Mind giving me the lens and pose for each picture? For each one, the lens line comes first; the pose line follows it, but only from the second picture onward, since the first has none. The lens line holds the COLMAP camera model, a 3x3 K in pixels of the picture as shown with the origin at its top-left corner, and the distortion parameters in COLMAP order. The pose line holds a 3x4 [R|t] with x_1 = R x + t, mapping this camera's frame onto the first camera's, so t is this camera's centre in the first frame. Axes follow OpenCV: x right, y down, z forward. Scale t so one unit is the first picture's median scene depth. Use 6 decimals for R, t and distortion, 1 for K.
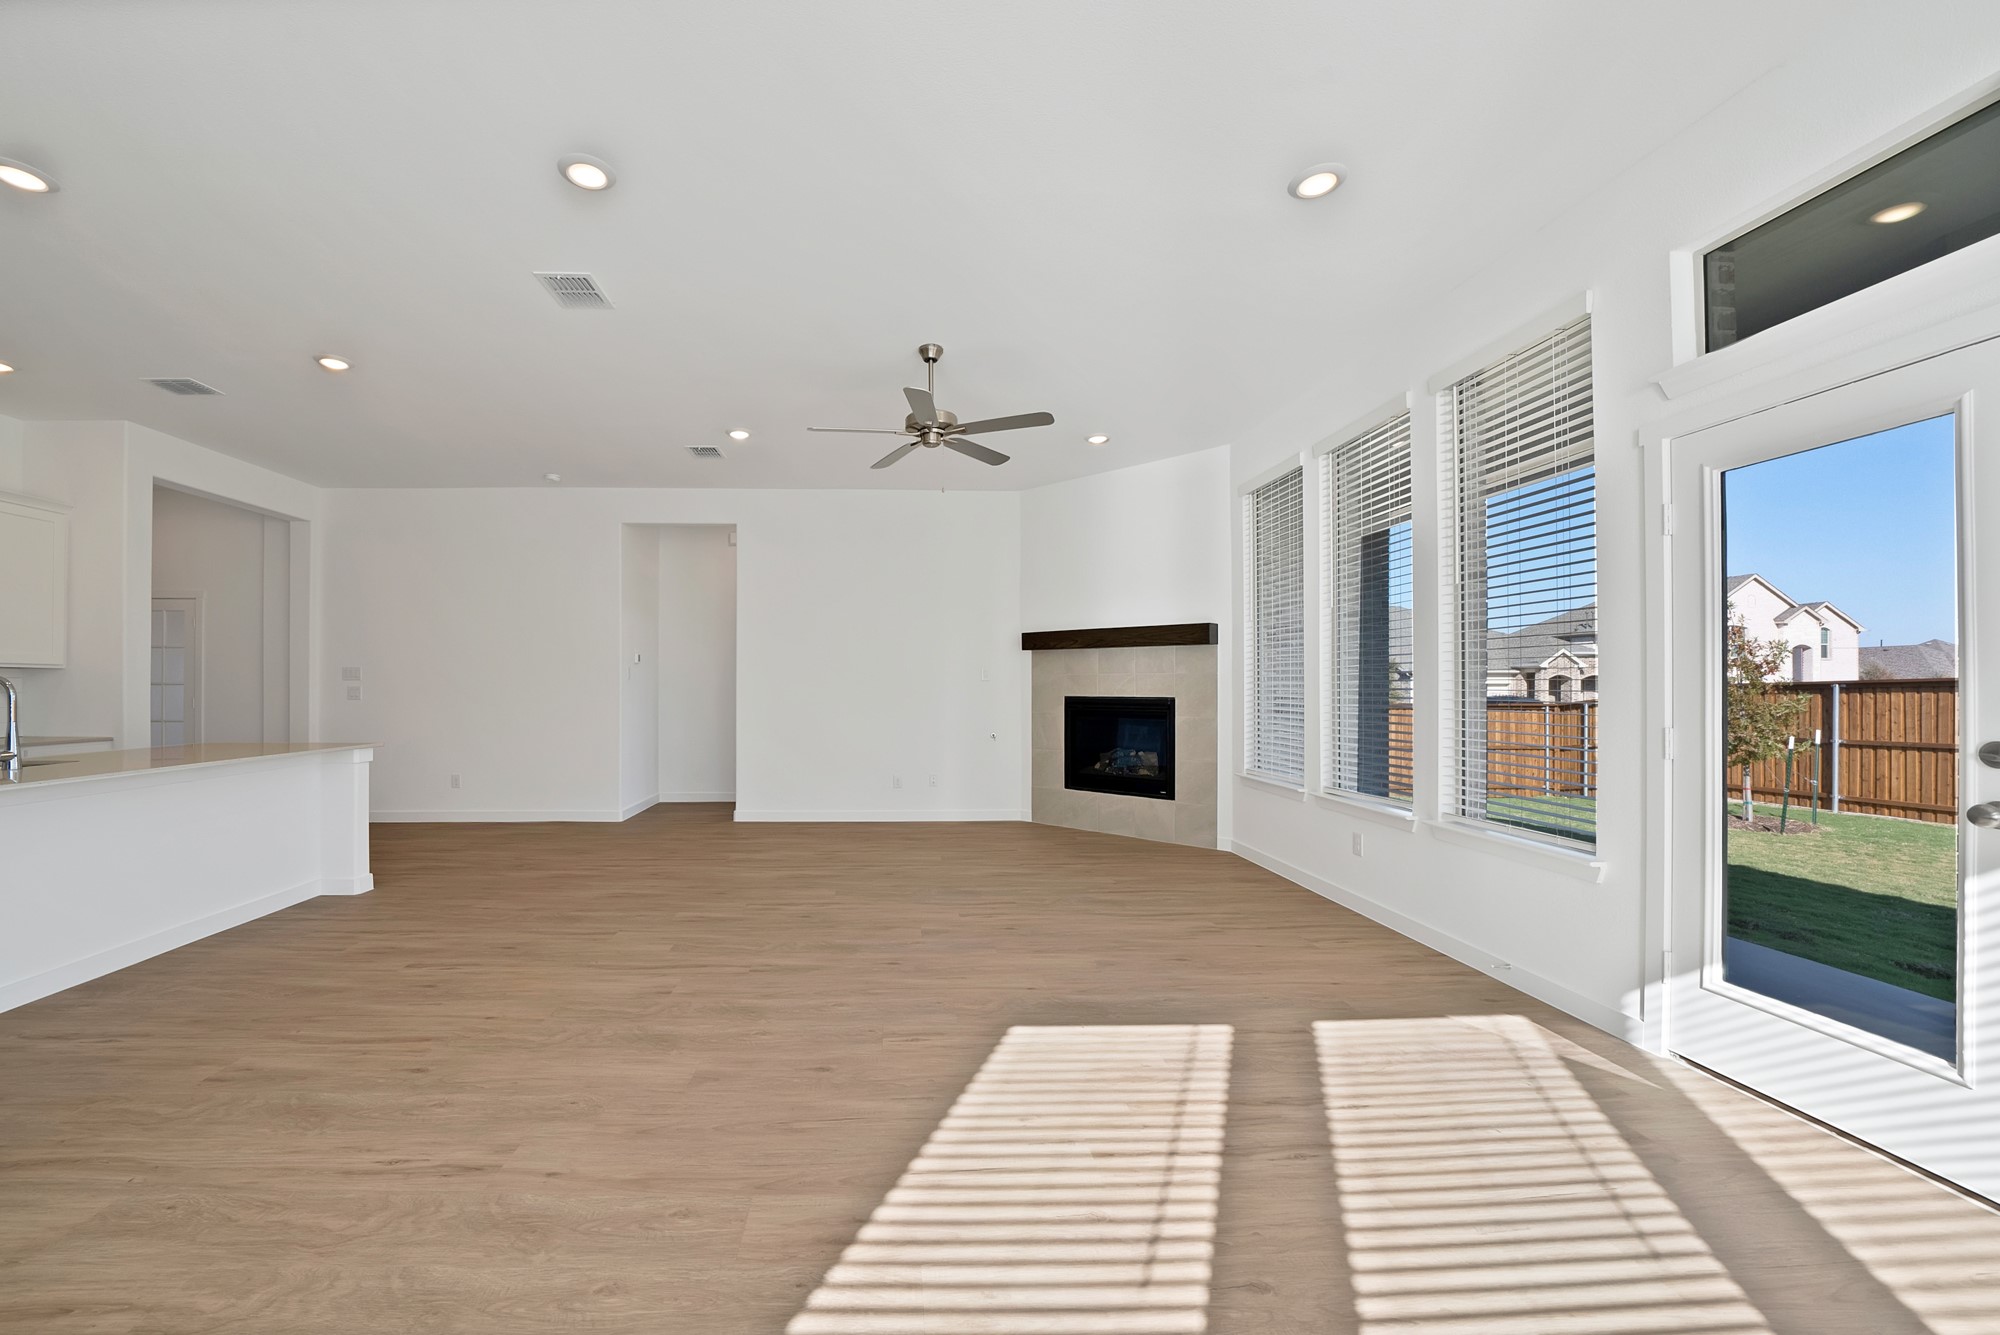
lens RADIAL K [[747.5, 0, 904.8], [0, 747.5, 672.2], [0, 0, 1]] dist [-0.017576, 0.000014]
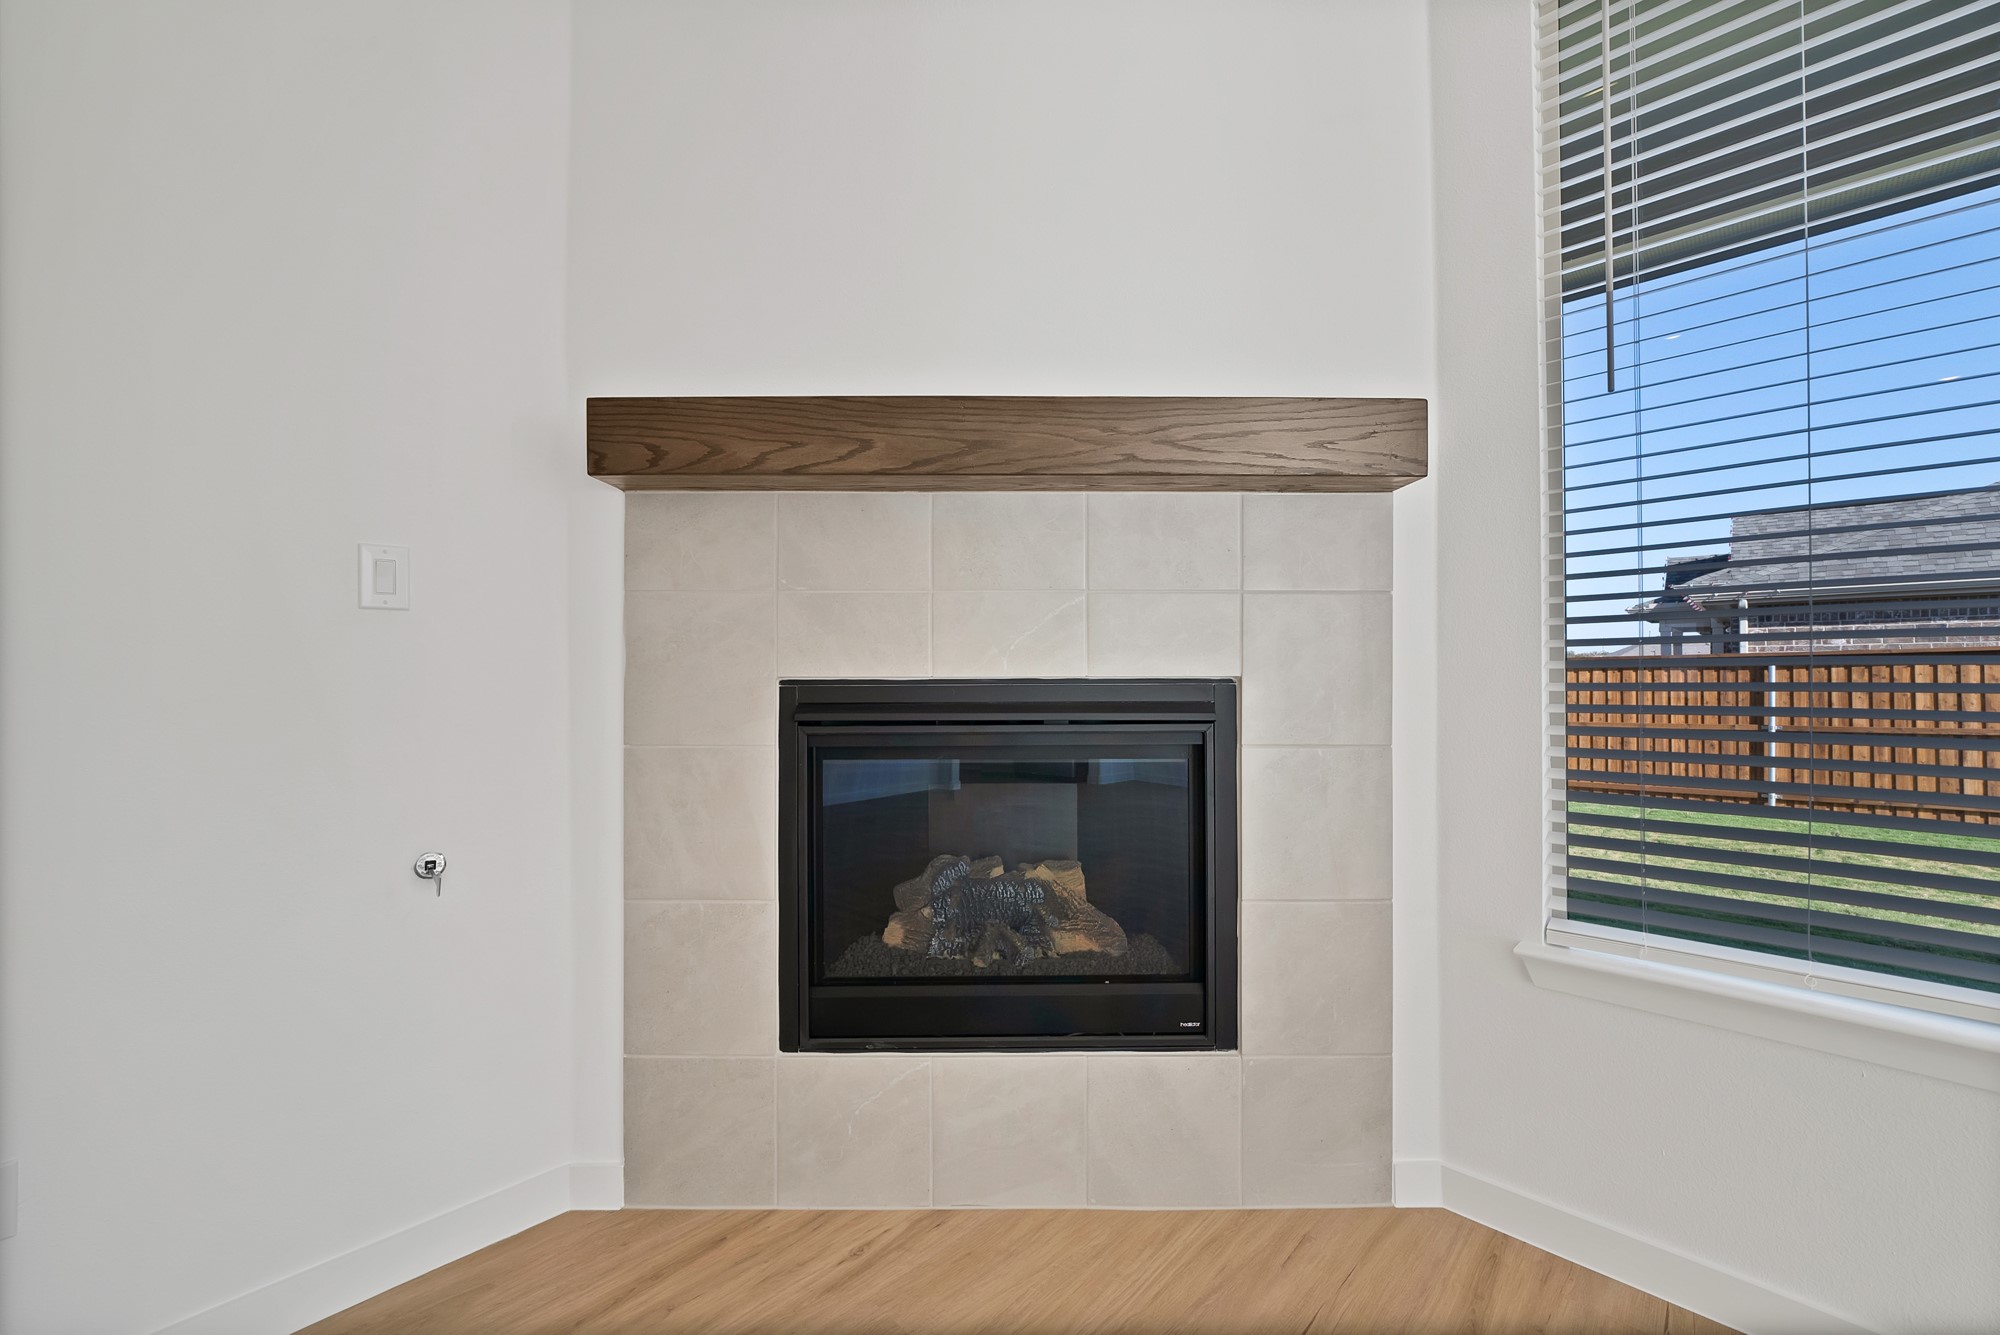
lens RADIAL K [[802.1, 0, 1000.0], [0, 802.1, 667.5], [0, 0, 1]] dist [-0.002015, -0.000091]
pose [[0.719547, 0.002422, 0.694440, 0.132528], [-0.011425, 0.999900, 0.008351, 0.040855], [-0.694350, -0.013943, 0.719502, 1.236970]]
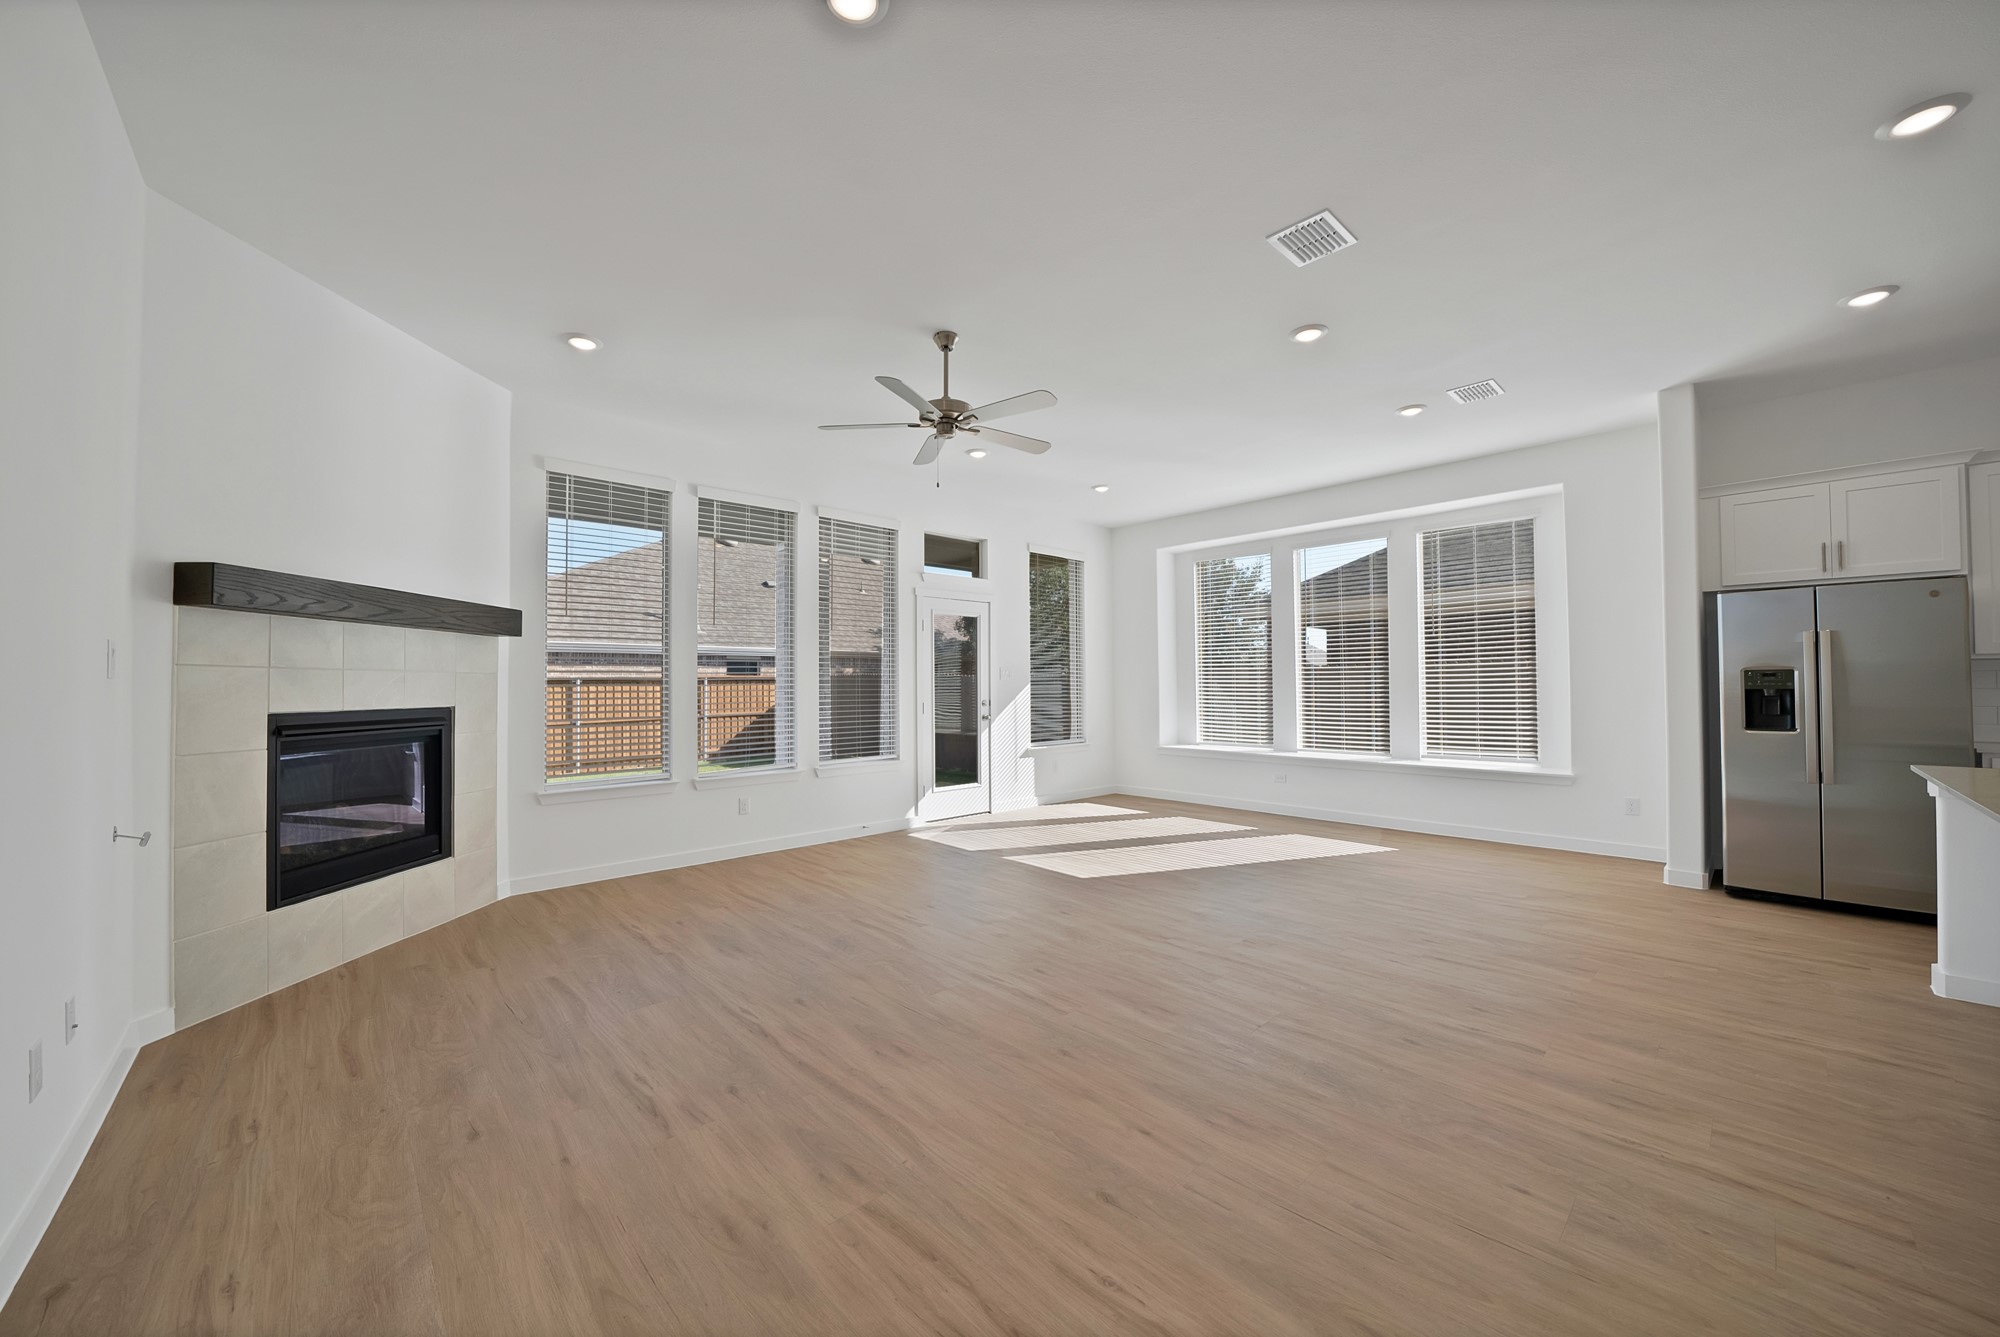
lens RADIAL K [[728.9, 0, 998.6], [0, 728.9, 675.0], [0, 0, 1]] dist [-0.021372, -0.000117]
pose [[-0.665319, 0.015520, 0.746398, -0.695089], [-0.008025, 0.999577, -0.027938, 0.026722], [-0.746516, -0.024578, -0.664913, 1.559603]]
